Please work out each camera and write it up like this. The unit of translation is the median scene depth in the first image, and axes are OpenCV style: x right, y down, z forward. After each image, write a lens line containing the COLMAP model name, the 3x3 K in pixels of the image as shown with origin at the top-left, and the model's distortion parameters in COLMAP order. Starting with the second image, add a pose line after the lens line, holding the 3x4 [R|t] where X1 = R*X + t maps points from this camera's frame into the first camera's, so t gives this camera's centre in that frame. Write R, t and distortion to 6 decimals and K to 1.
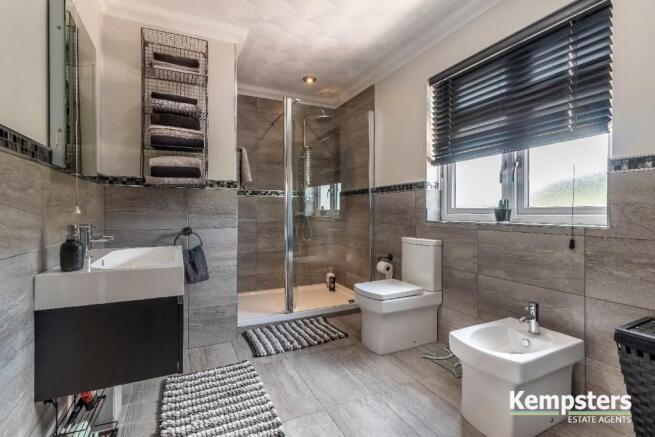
lens RADIAL K [[313.3, 0, 331.6], [0, 313.3, 214.4], [0, 0, 1]] dist [-0.003219, 0.001871]
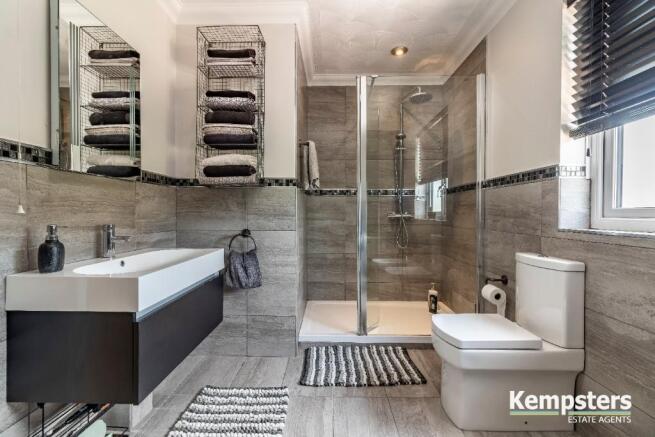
lens RADIAL K [[313.3, 0, 324.9], [0, 313.3, 217.6], [0, 0, 1]] dist [-0.003219, 0.001871]
pose [[0.891149, 0.010976, -0.453579, 0.181717], [-0.008683, 0.999937, 0.007137, -0.002176], [0.453628, -0.002422, 0.891188, 0.256114]]
